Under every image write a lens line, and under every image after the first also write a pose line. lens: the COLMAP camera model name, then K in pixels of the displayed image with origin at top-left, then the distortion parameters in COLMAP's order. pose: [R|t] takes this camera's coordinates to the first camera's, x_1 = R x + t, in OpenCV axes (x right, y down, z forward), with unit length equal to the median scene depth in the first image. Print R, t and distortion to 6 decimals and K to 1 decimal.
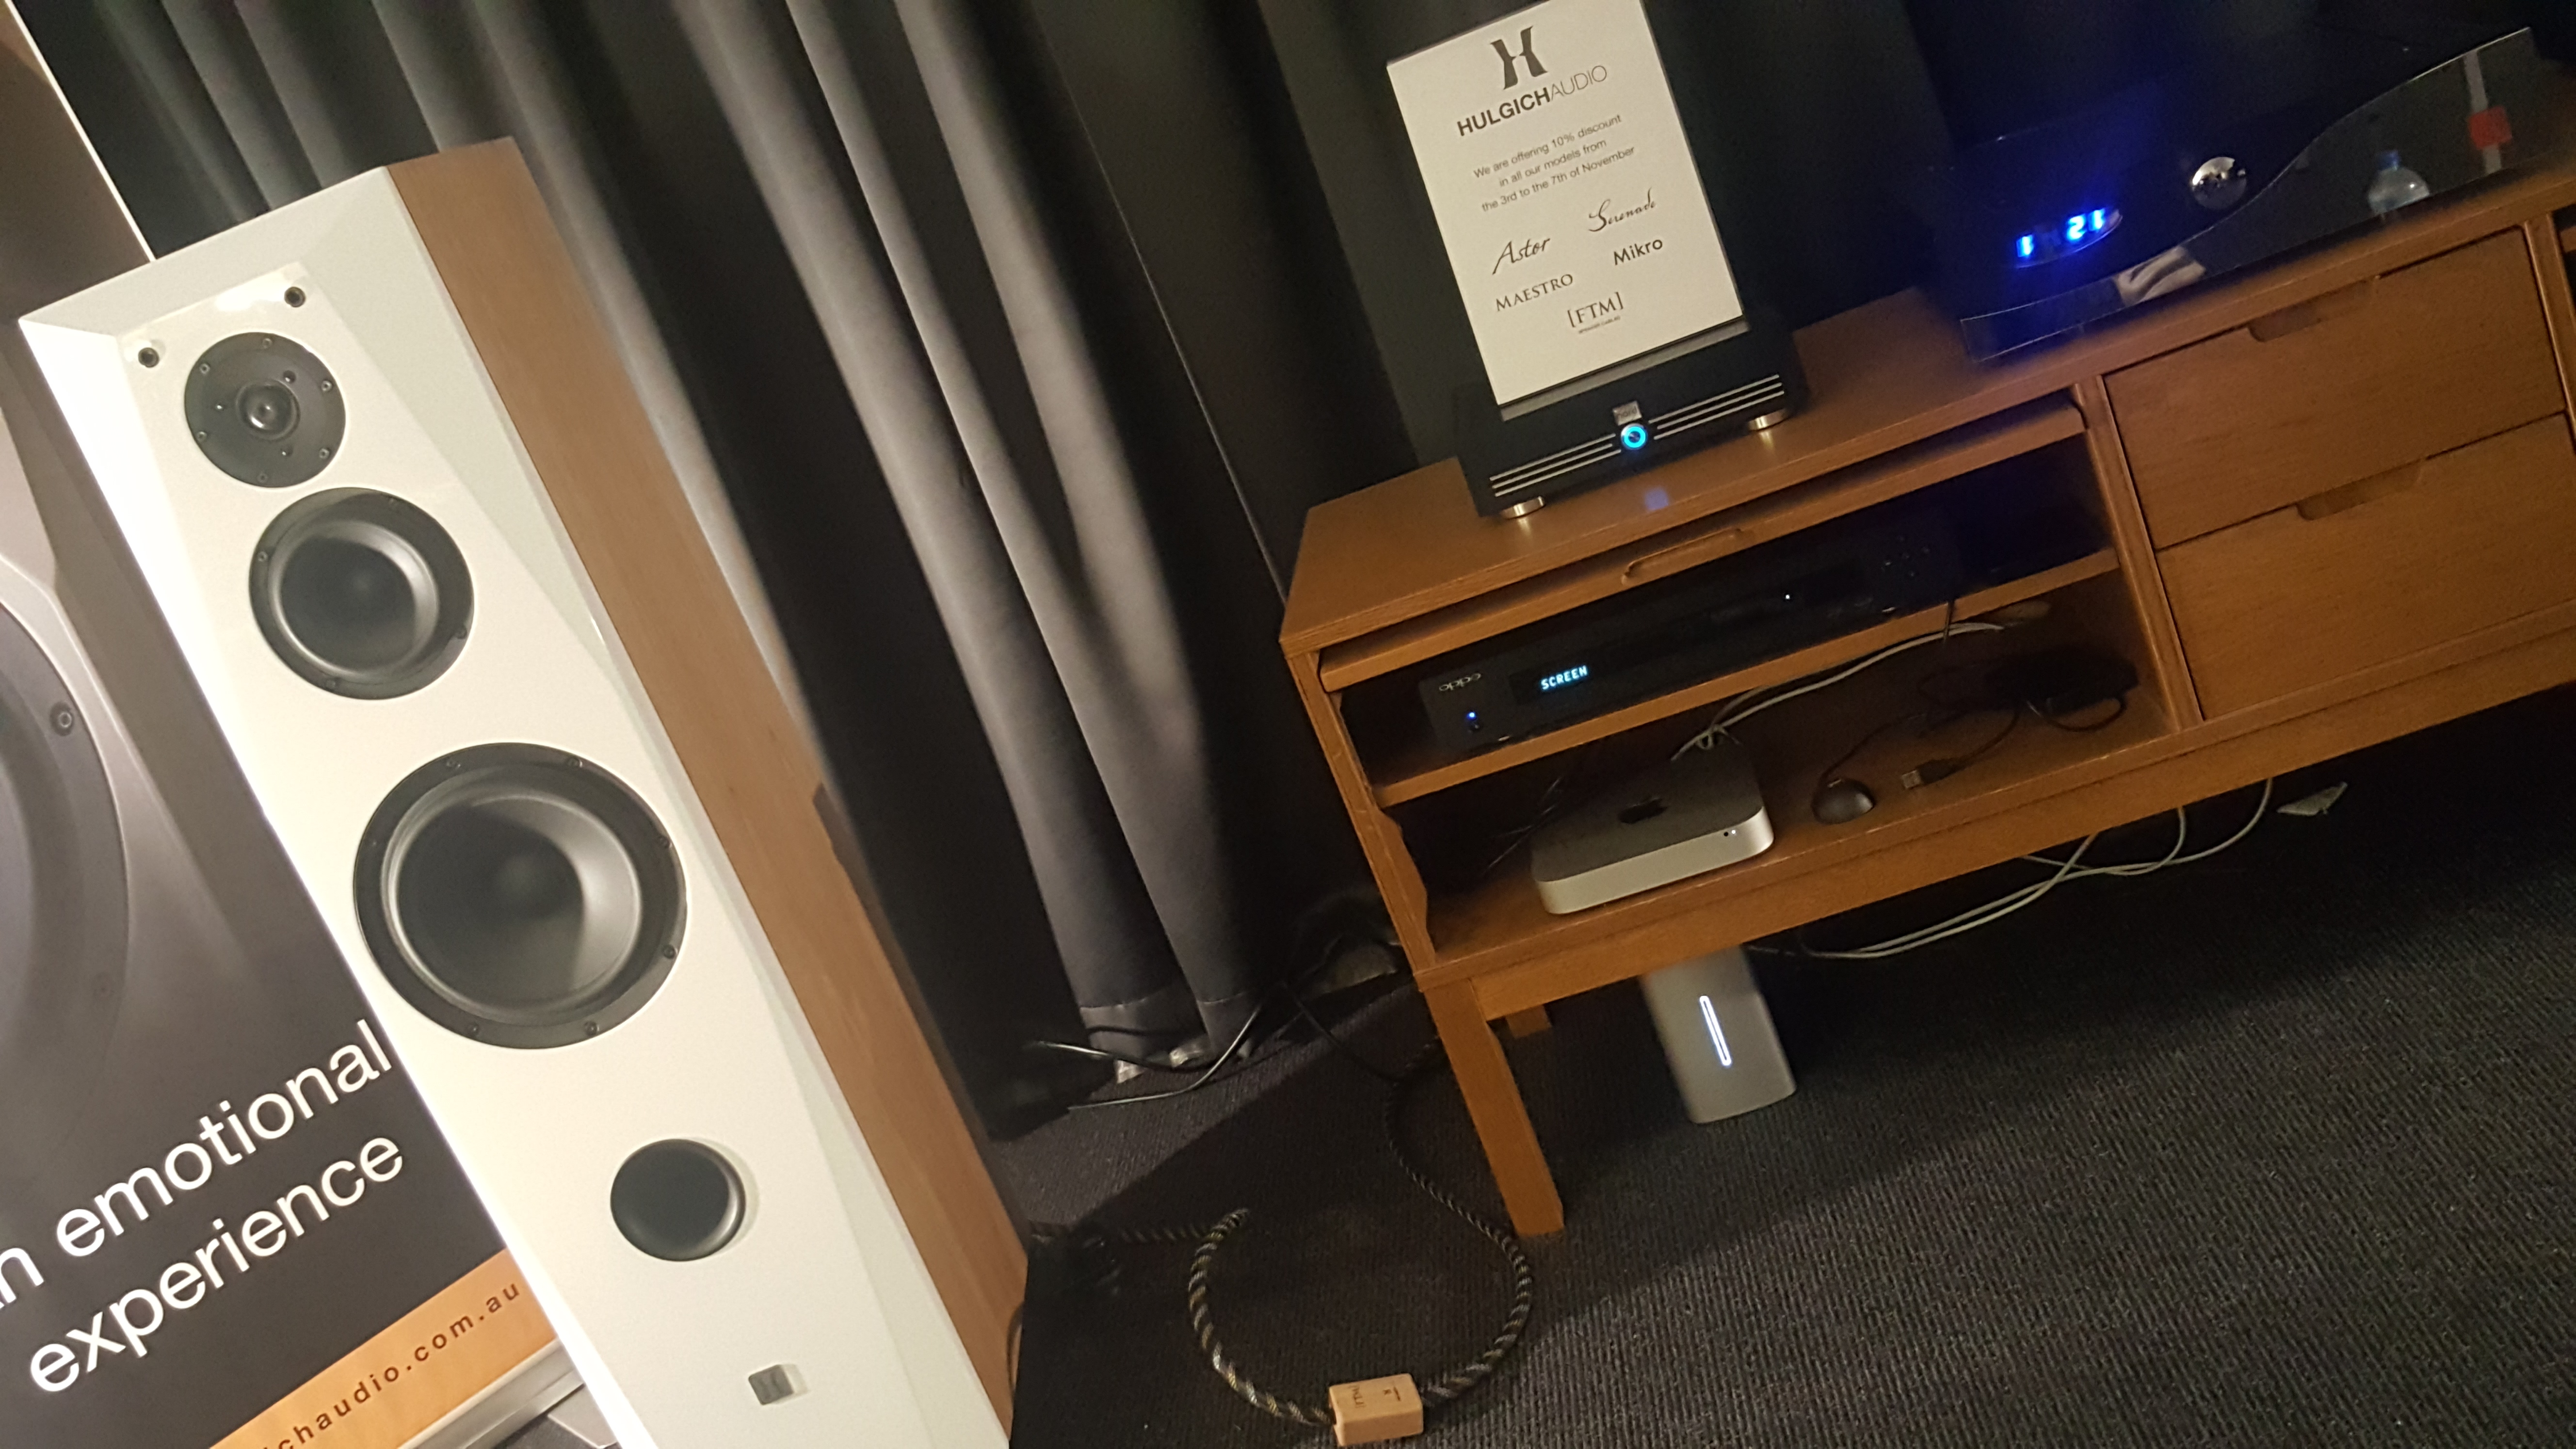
lens RADIAL K [[2541.9, 0, 1270.7], [0, 2541.9, 722.0], [0, 0, 1]] dist [0.150600, -0.303840]
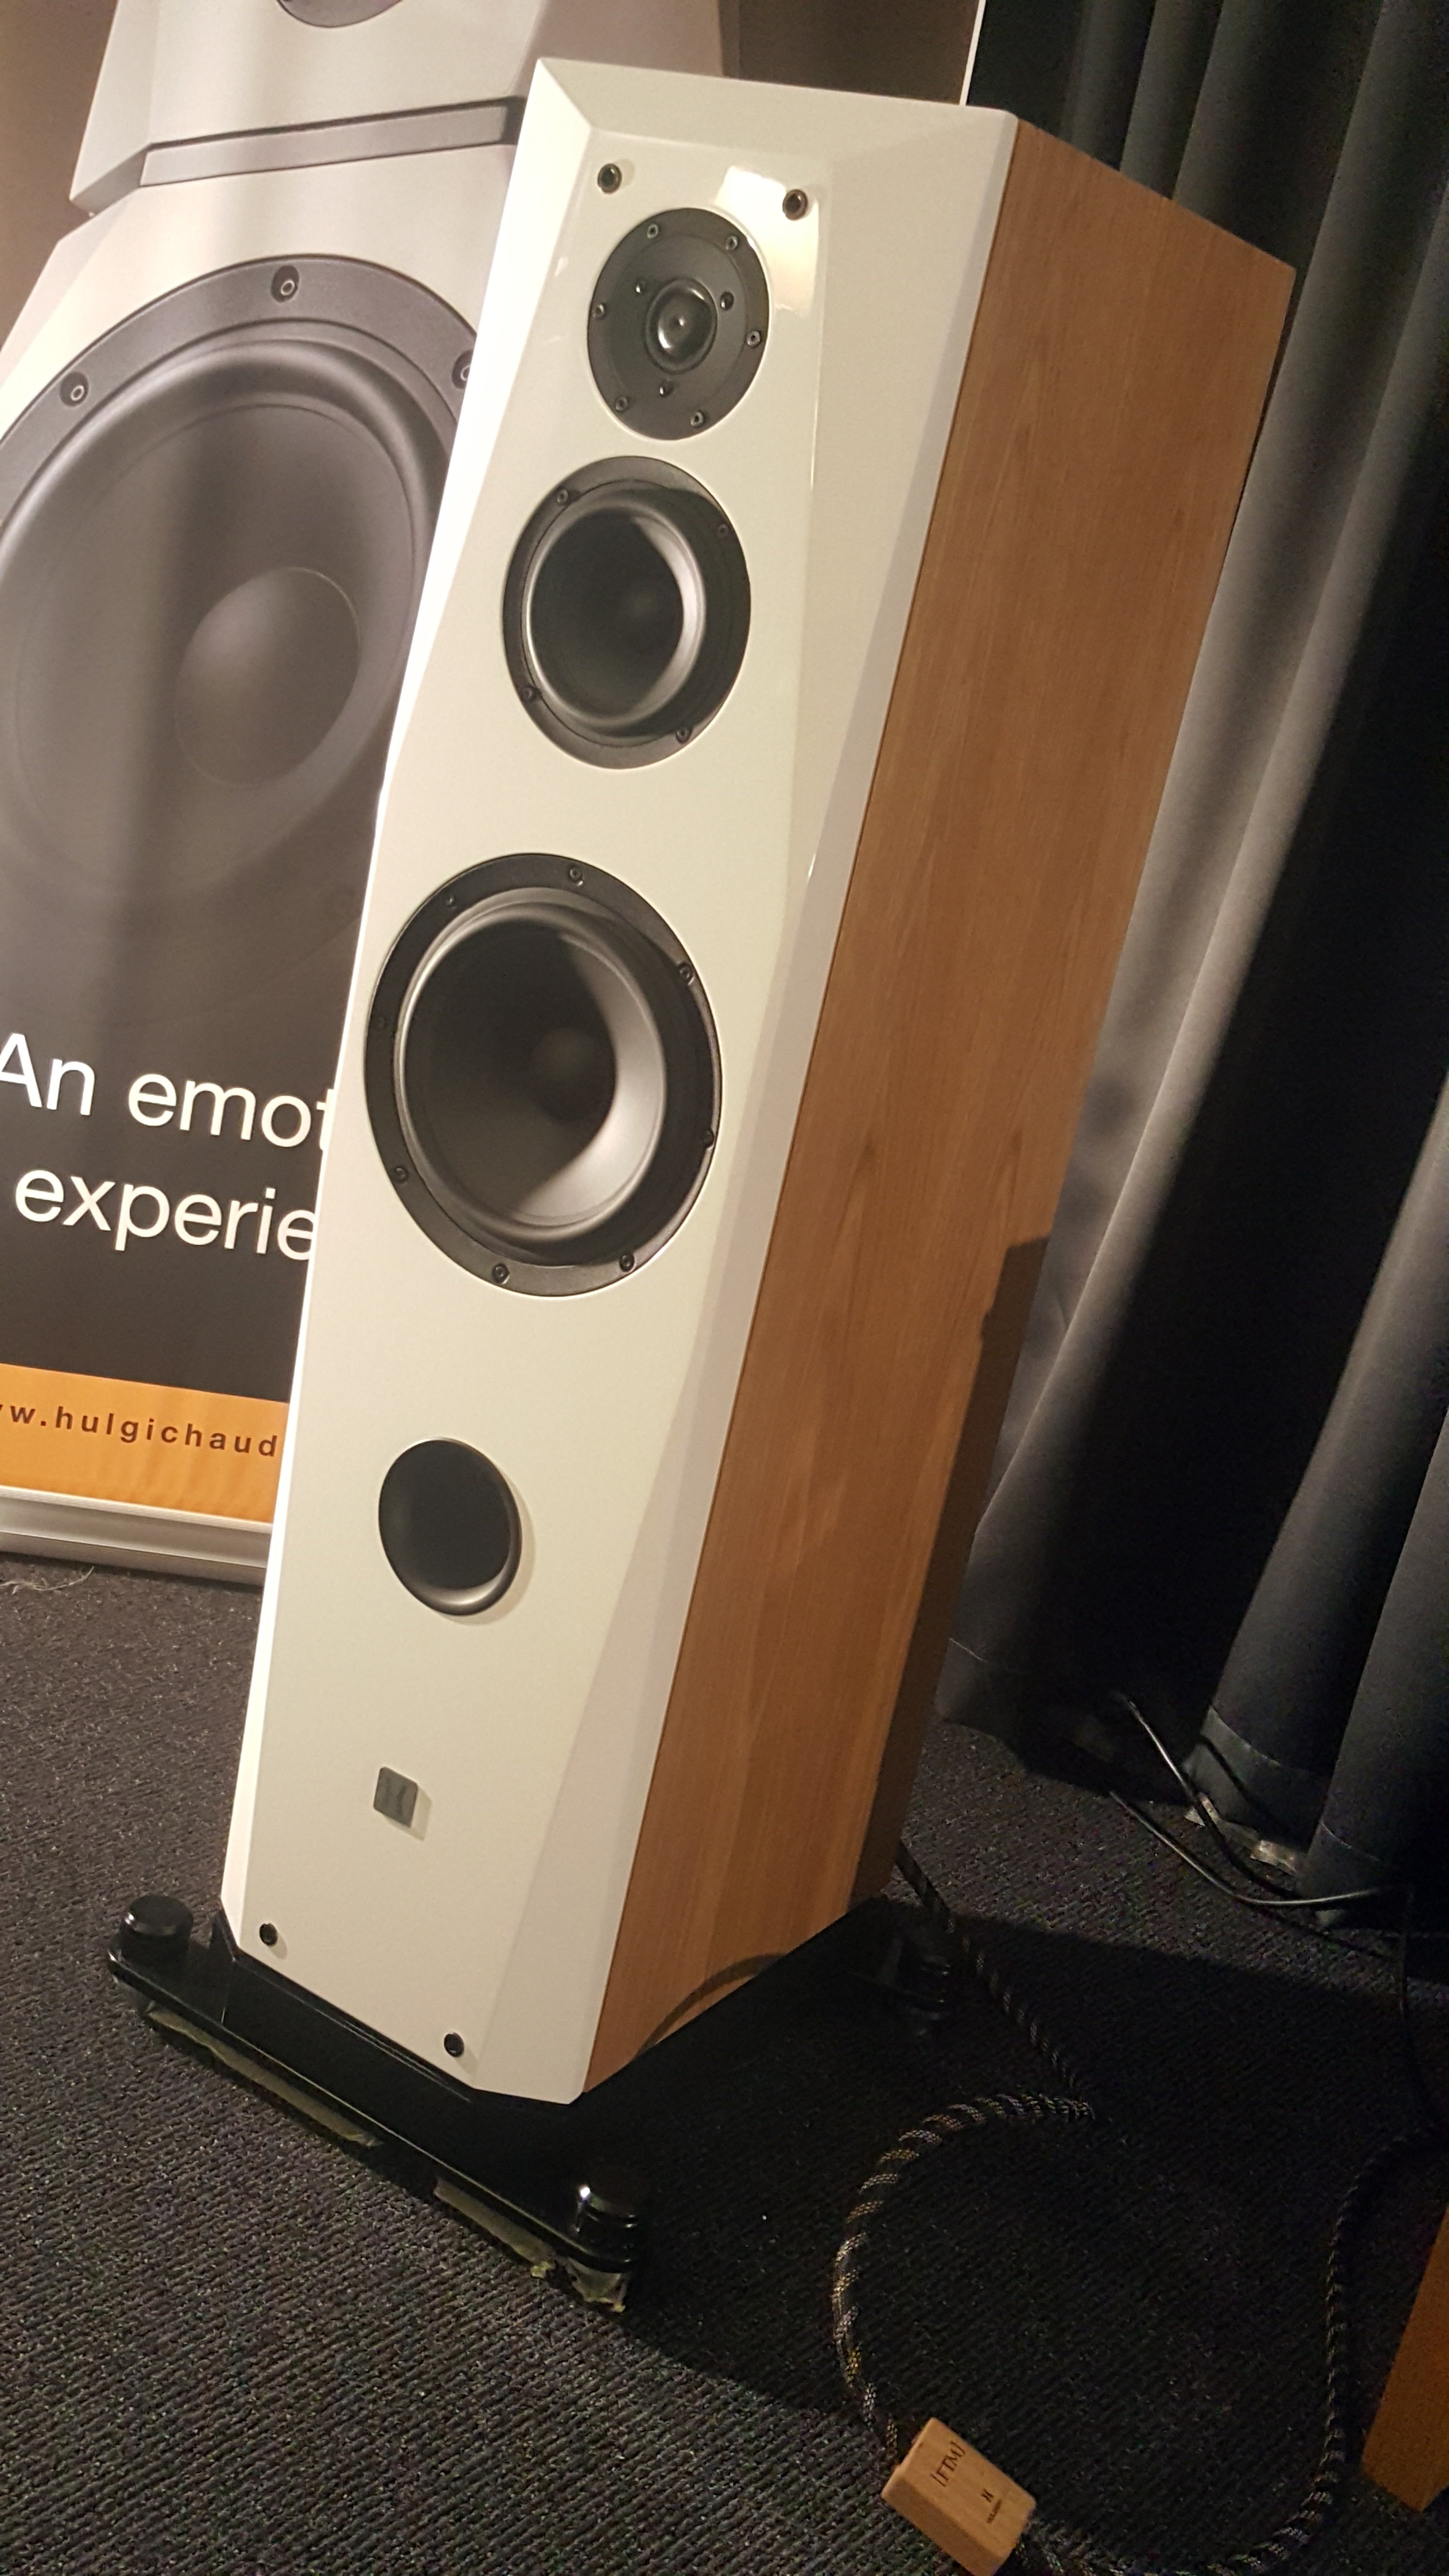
lens RADIAL K [[2541.9, 0, 728.5], [0, 2541.9, 1233.9], [0, 0, 1]] dist [0.150600, -0.303840]
pose [[0.662699, 0.637261, -0.393356, 0.048440], [-0.624819, 0.760050, 0.178677, -0.049520], [0.412834, 0.127368, 0.901857, 0.294299]]
